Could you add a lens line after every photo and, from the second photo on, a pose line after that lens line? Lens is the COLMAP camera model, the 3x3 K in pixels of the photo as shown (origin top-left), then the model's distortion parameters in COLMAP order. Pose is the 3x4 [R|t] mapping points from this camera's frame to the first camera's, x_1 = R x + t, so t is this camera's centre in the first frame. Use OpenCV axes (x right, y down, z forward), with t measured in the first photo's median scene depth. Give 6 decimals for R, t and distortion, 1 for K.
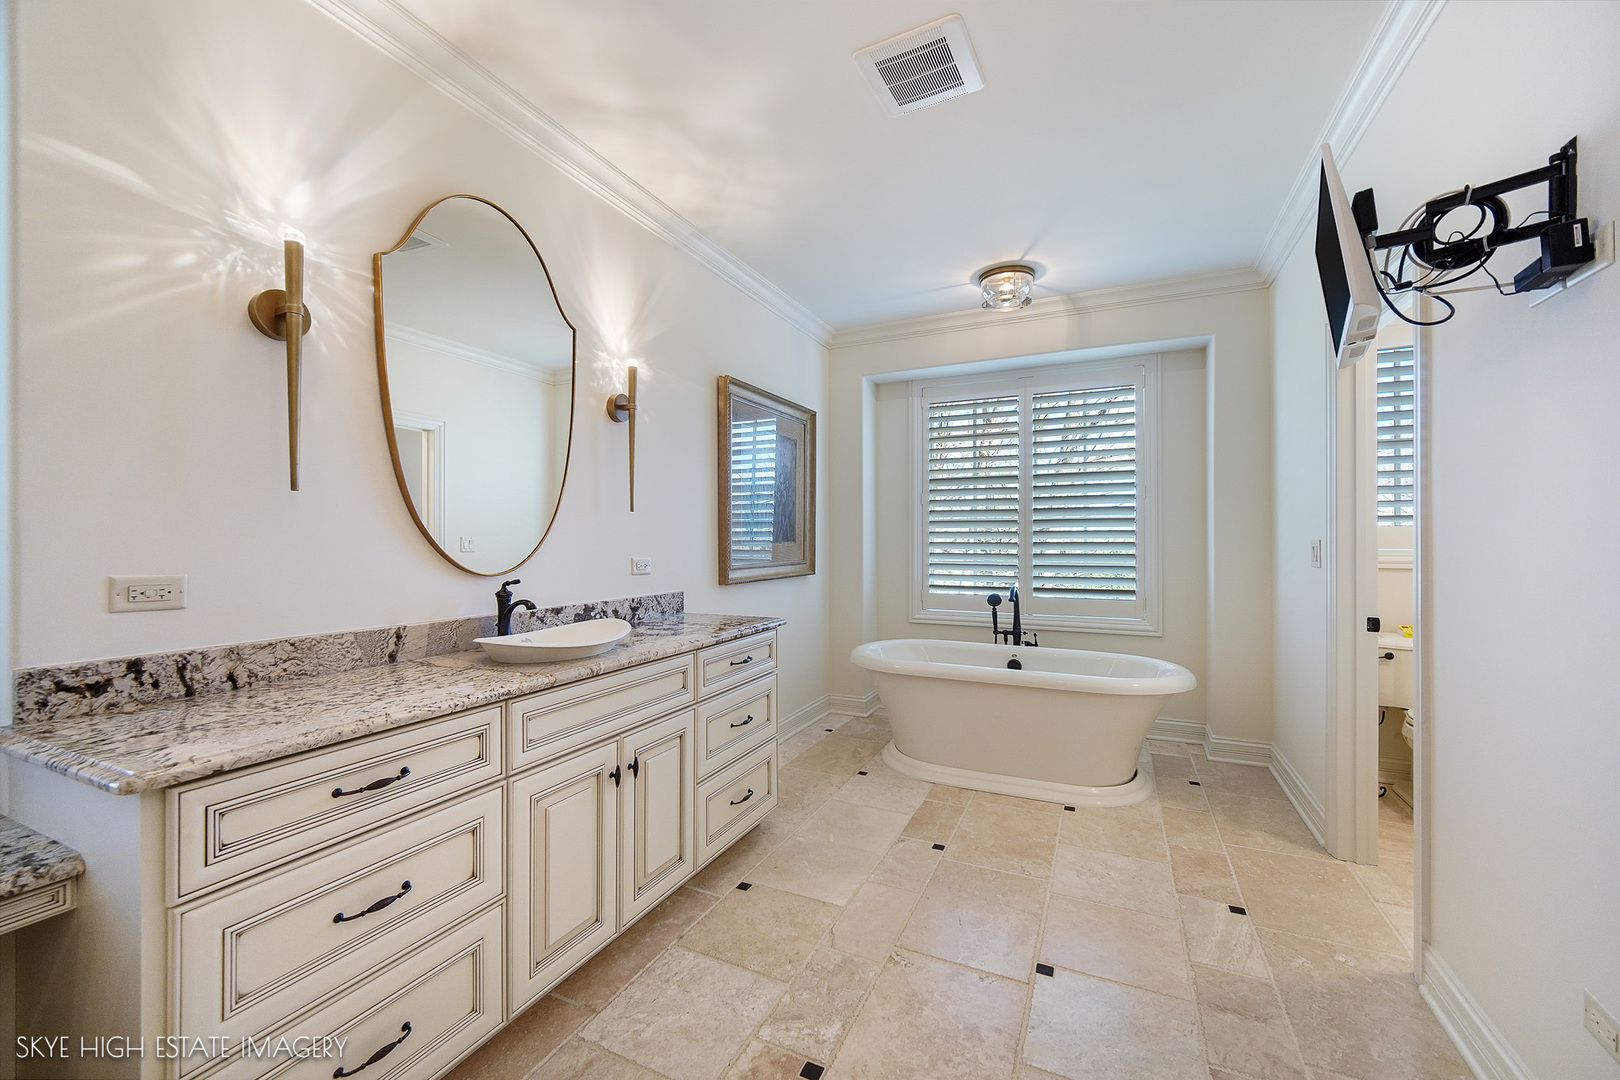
lens RADIAL K [[645.1, 0, 809.1], [0, 645.1, 535.0], [0, 0, 1]] dist [-0.003310, 0.001225]
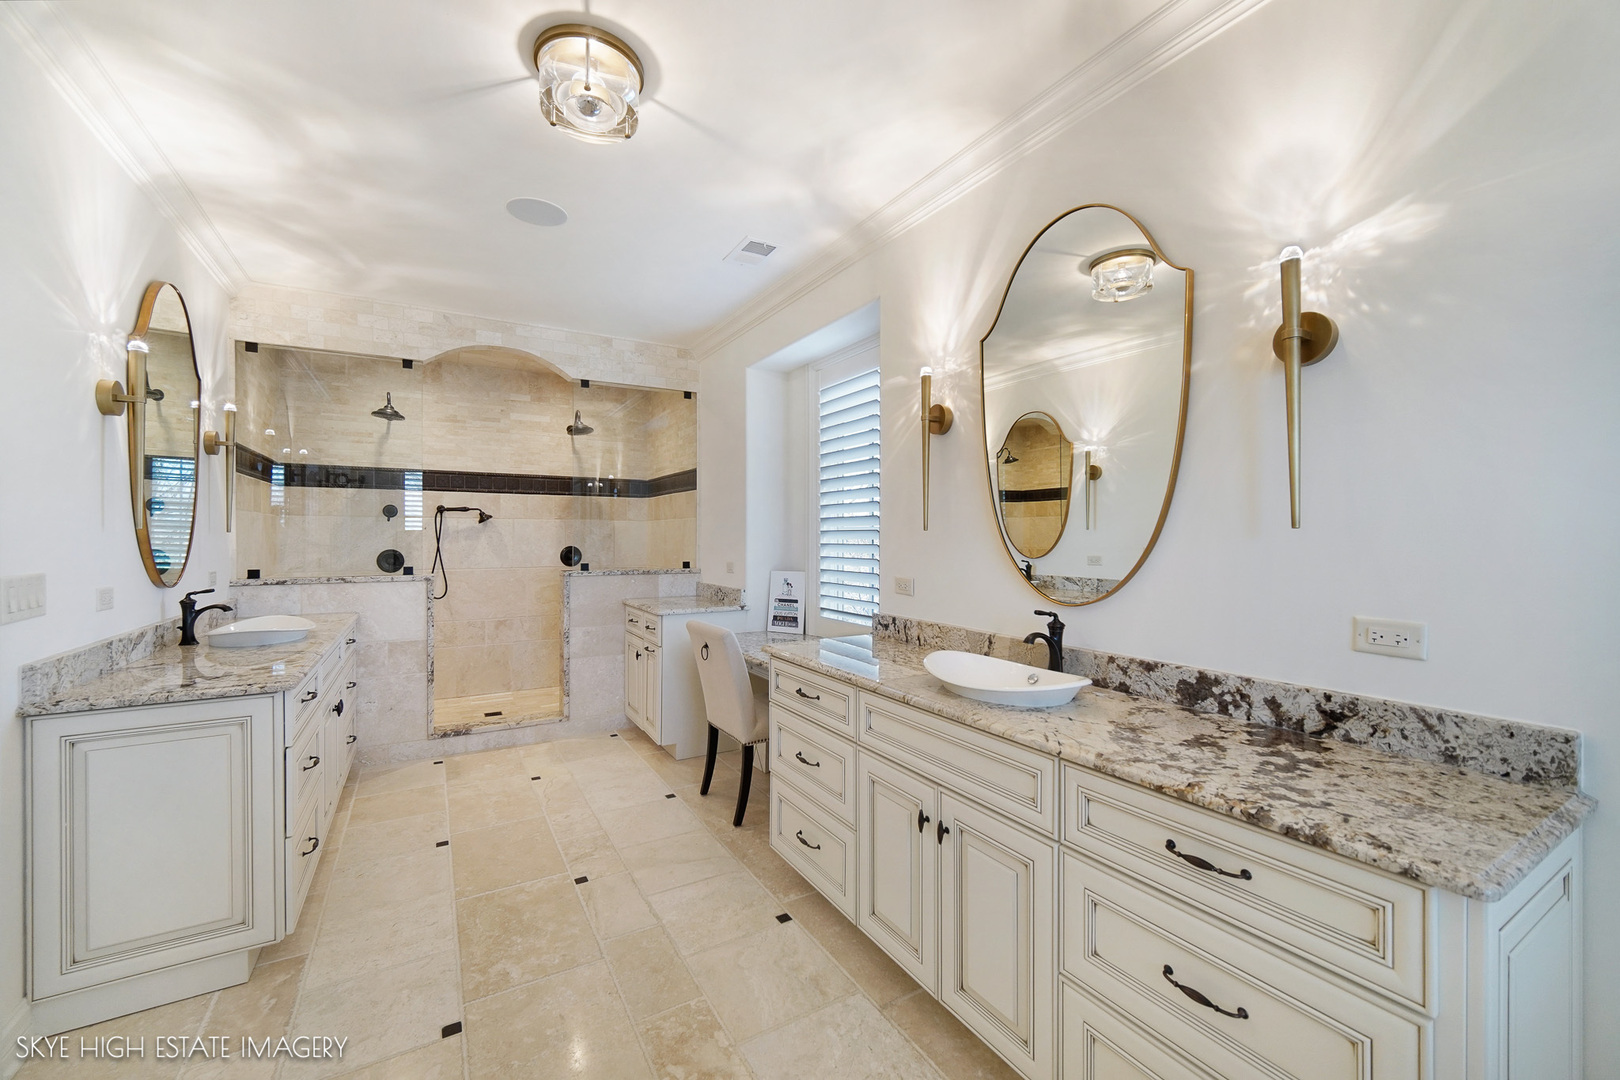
lens RADIAL K [[645.1, 0, 811.5], [0, 645.1, 539.4], [0, 0, 1]] dist [-0.003310, 0.001225]
pose [[-0.562749, 0.002273, -0.826625, 0.574050], [0.002609, 0.999996, 0.000974, -0.040838], [0.826624, -0.001608, -0.562752, 1.394519]]
